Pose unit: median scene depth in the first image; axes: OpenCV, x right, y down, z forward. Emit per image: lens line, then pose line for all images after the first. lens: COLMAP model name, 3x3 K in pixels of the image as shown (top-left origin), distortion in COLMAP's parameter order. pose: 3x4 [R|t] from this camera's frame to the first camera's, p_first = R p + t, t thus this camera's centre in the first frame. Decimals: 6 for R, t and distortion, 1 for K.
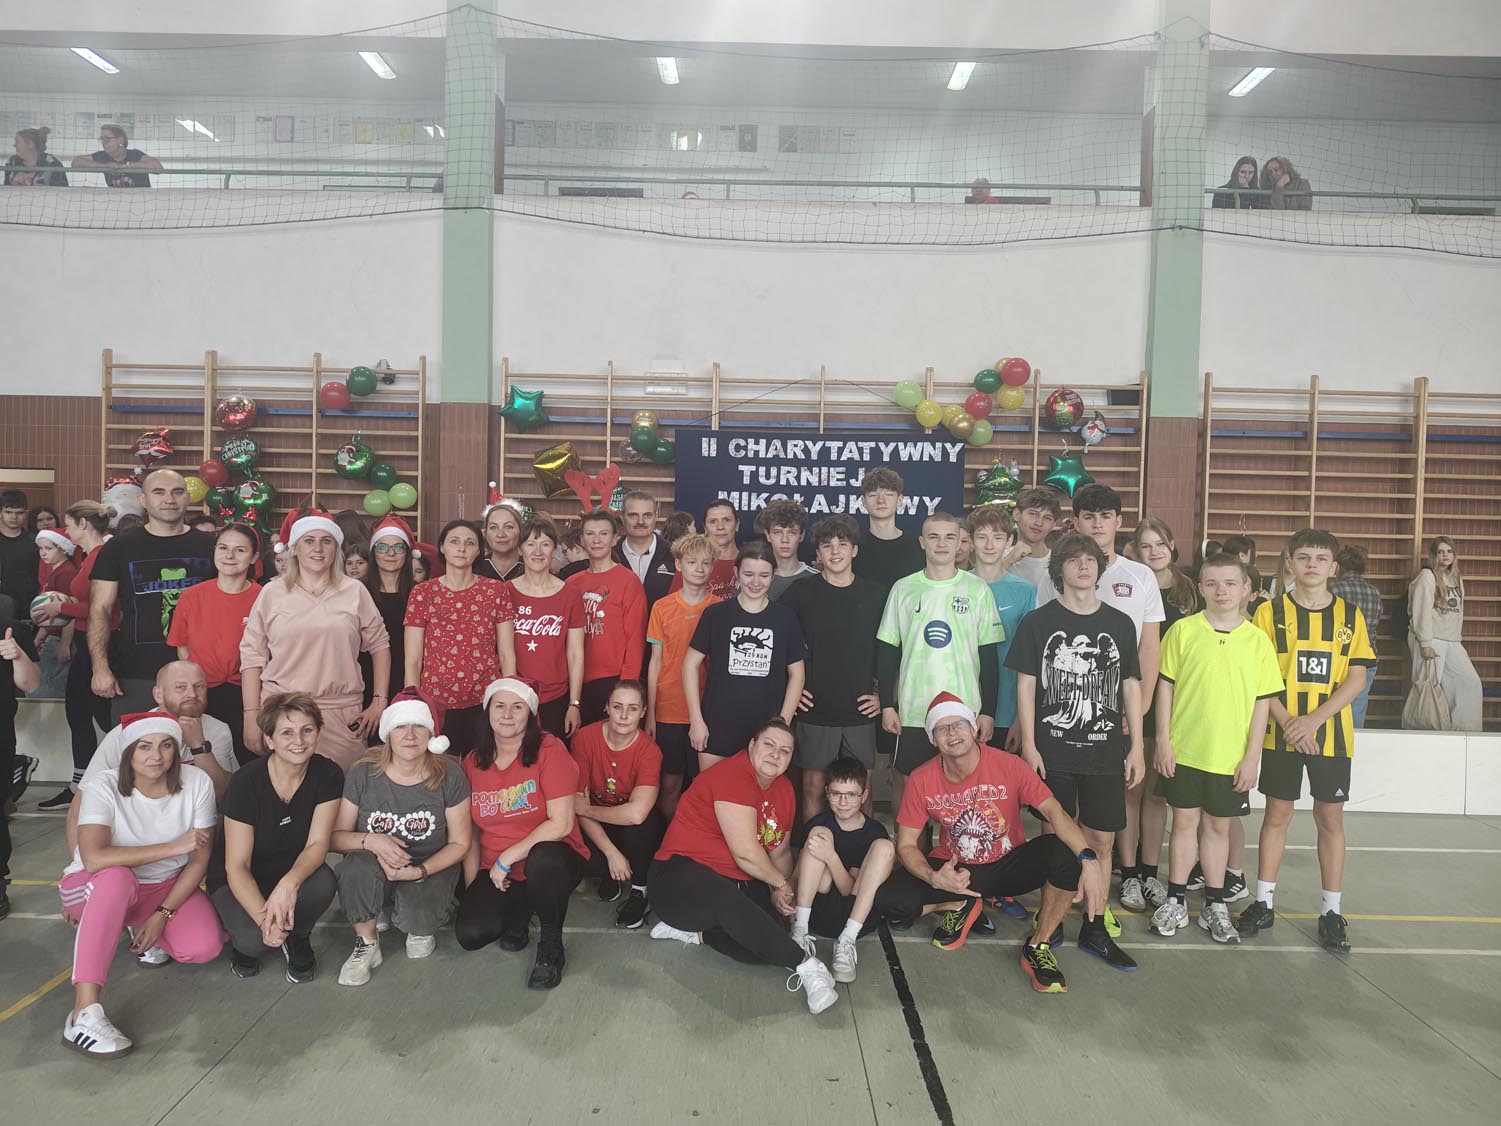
lens RADIAL K [[1022.4, 0, 750.5], [0, 1022.4, 563.0], [0, 0, 1]] dist [0.100549, -0.186459]
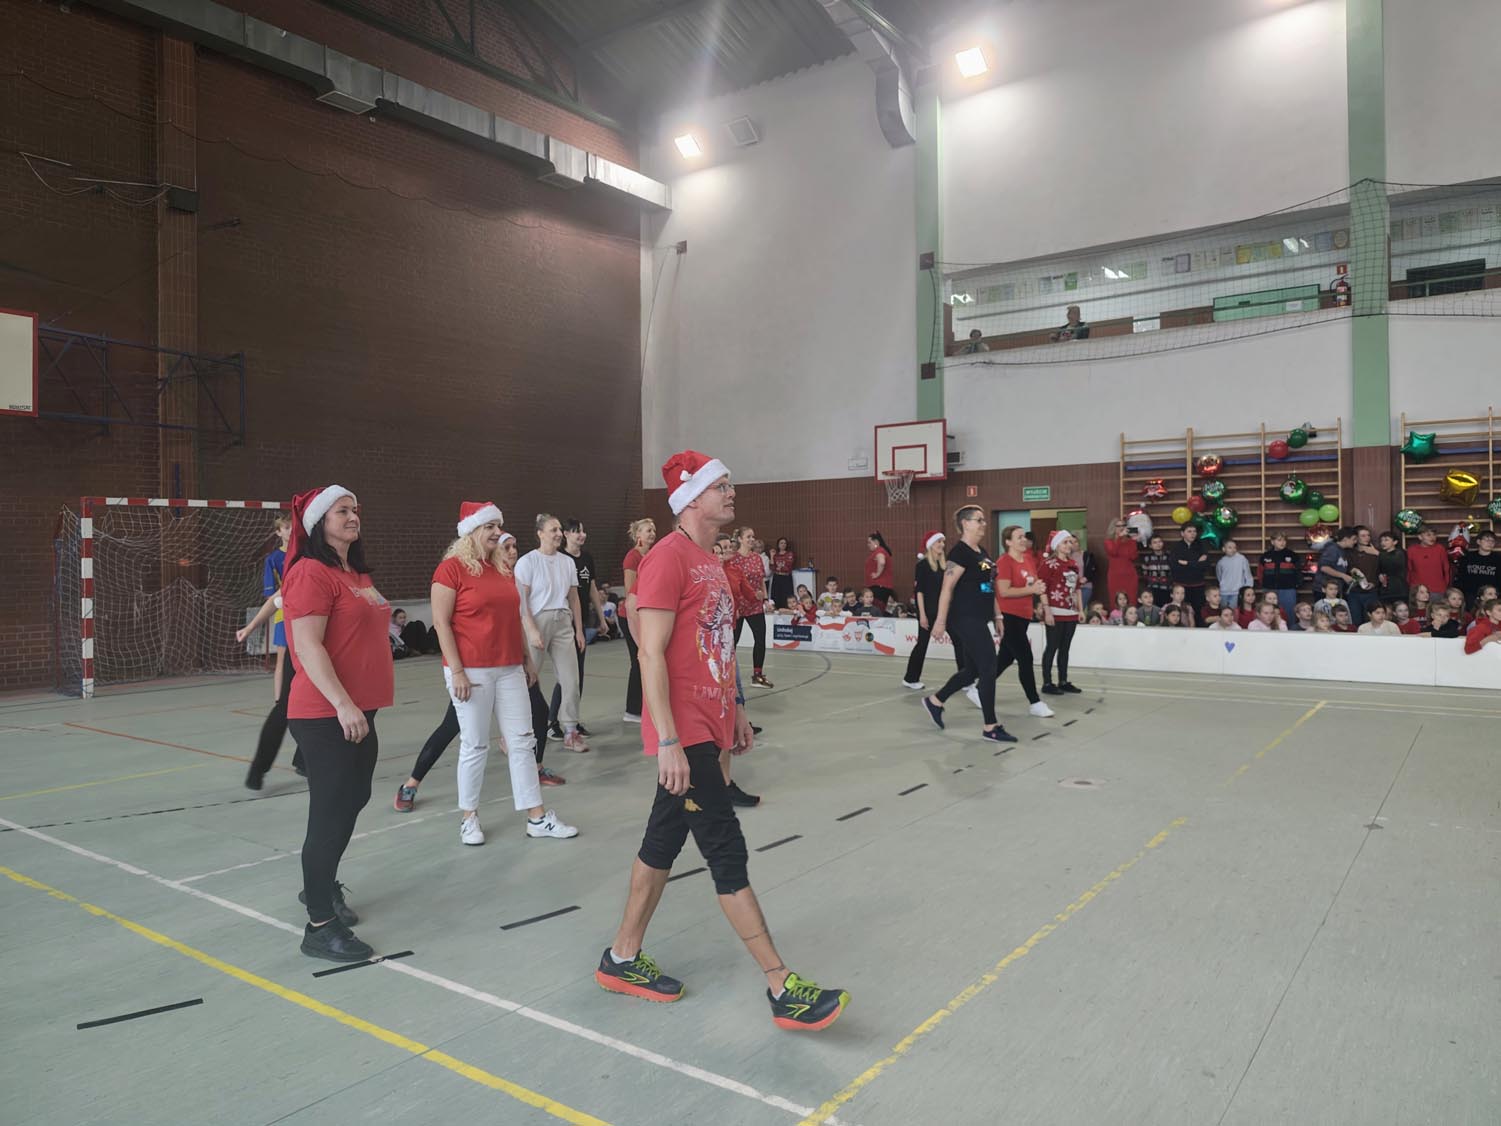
lens RADIAL K [[1057.9, 0, 748.6], [0, 1057.9, 555.4], [0, 0, 1]] dist [0.073411, -0.145196]
pose [[0.814144, -0.029812, -0.579898, -0.127681], [0.008482, 0.999185, -0.039458, 0.051353], [0.580602, 0.027206, 0.813733, -0.739119]]
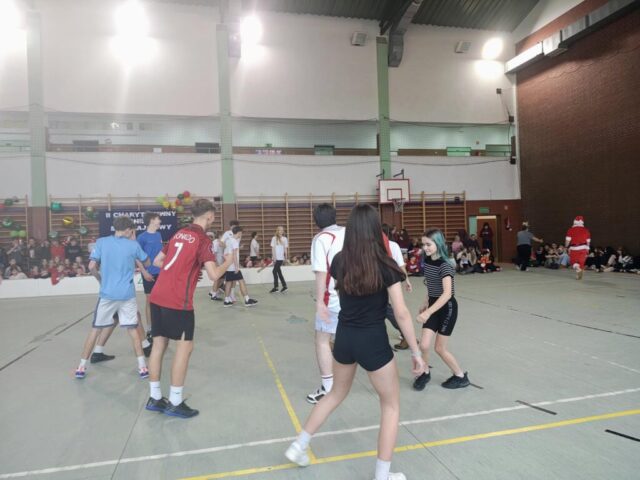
lens RADIAL K [[441.6, 0, 317.1], [0, 441.6, 241.9], [0, 0, 1]] dist [0.052531, -0.103854]
pose [[0.971139, -0.056818, 0.231648, 0.334601], [0.063295, 0.997782, -0.020617, 0.073759], [-0.229962, 0.034684, 0.972581, -0.825225]]
